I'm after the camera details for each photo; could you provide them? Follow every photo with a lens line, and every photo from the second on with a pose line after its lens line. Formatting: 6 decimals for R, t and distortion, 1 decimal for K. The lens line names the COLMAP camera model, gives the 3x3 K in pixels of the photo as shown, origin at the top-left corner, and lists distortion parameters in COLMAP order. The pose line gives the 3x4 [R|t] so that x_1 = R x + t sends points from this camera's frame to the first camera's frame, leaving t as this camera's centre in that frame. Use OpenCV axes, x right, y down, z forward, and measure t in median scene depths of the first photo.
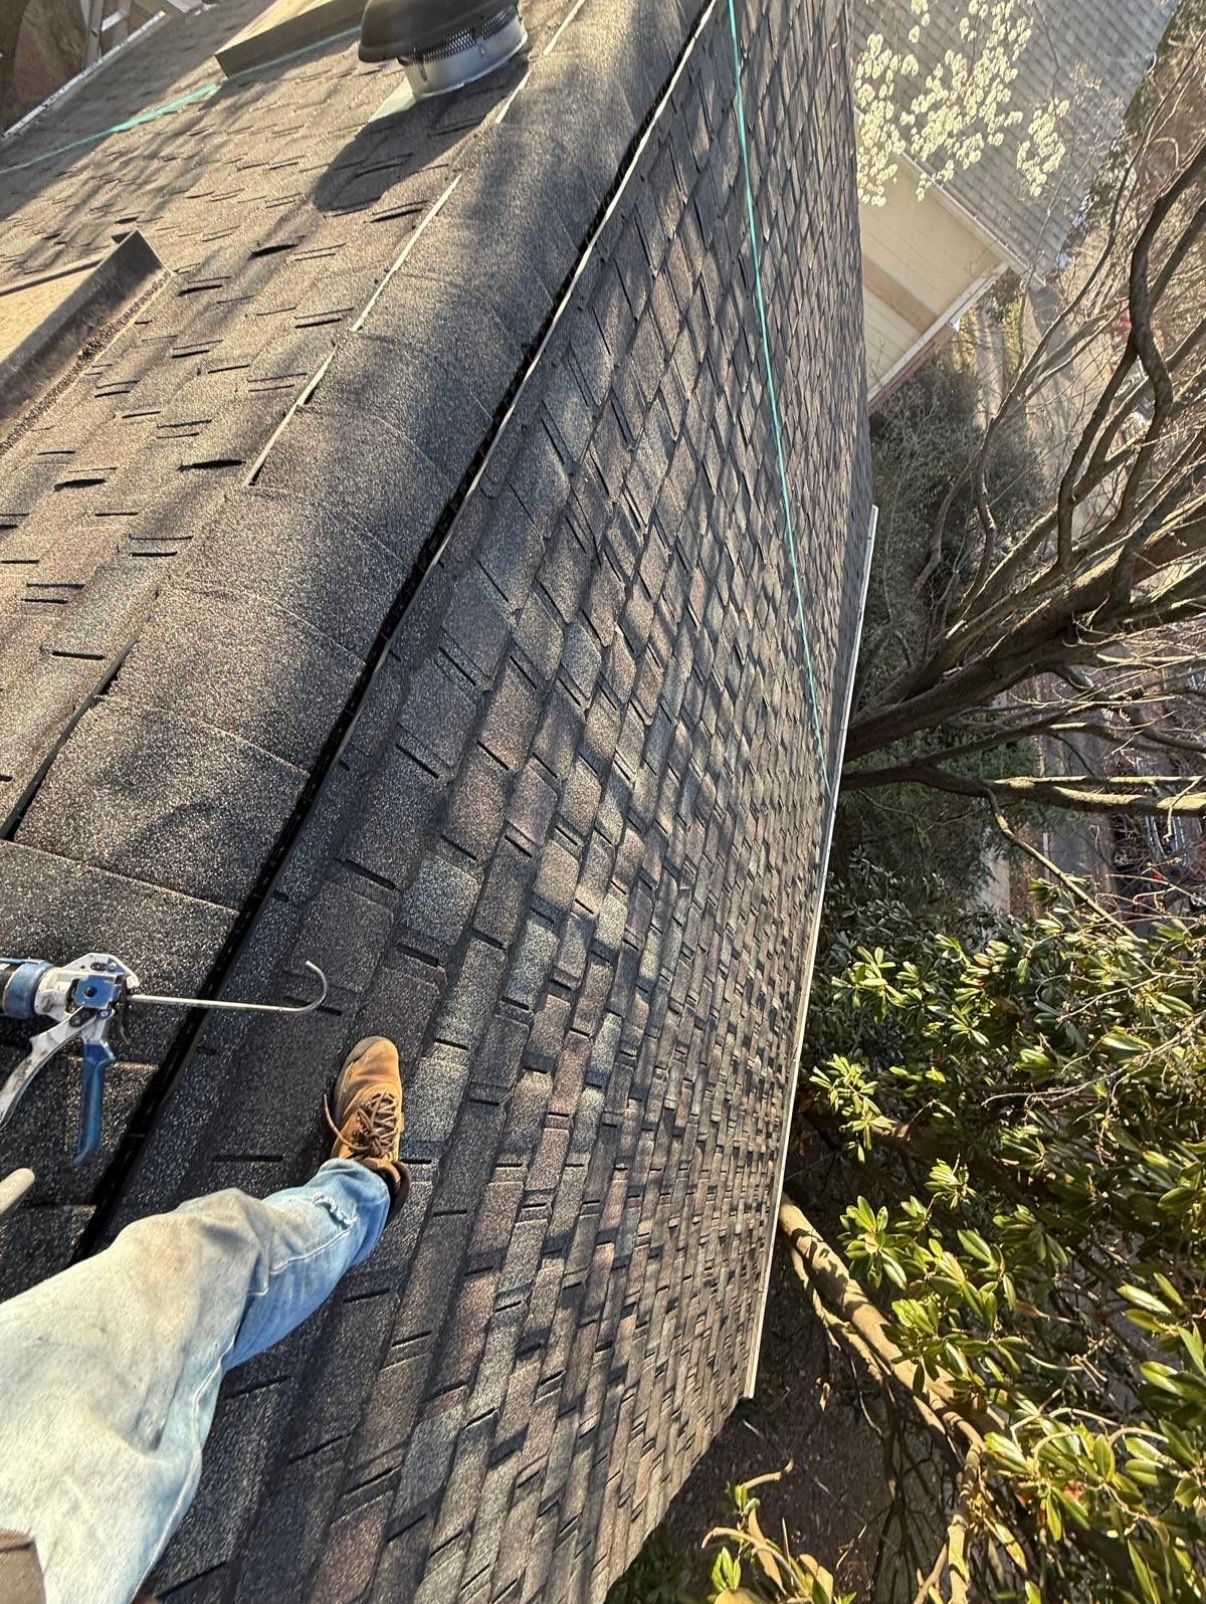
lens RADIAL K [[687.1, 0, 603.0], [0, 687.1, 802.0], [0, 0, 1]] dist [-0.001047, -0.000013]
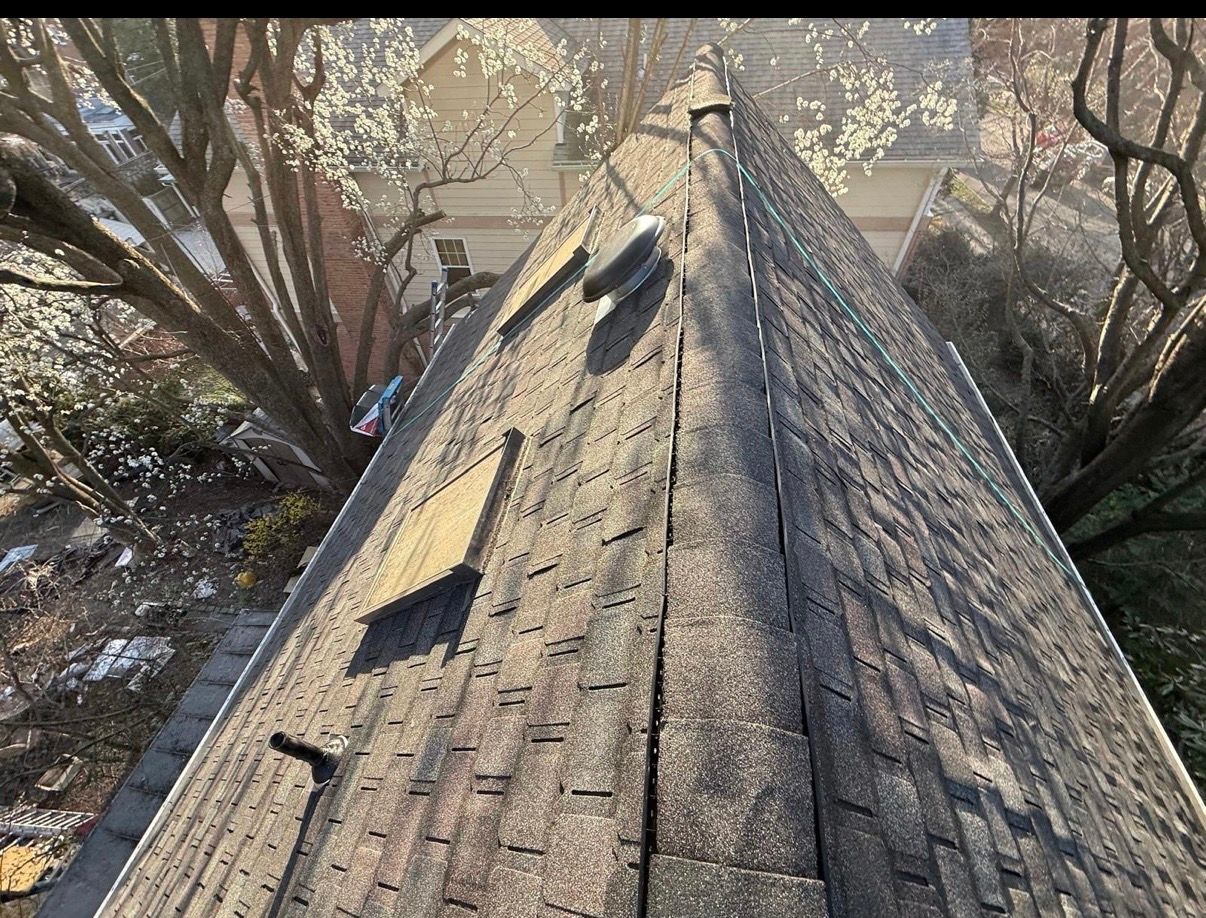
lens RADIAL K [[509.1, 0, 603.0], [0, 509.1, 459.0], [0, 0, 1]] dist [0.002802, -0.000360]
pose [[0.872831, -0.406930, -0.269396, -0.101404], [0.262385, 0.856741, -0.444015, -0.057880], [0.411486, 0.316864, 0.854562, -0.055726]]
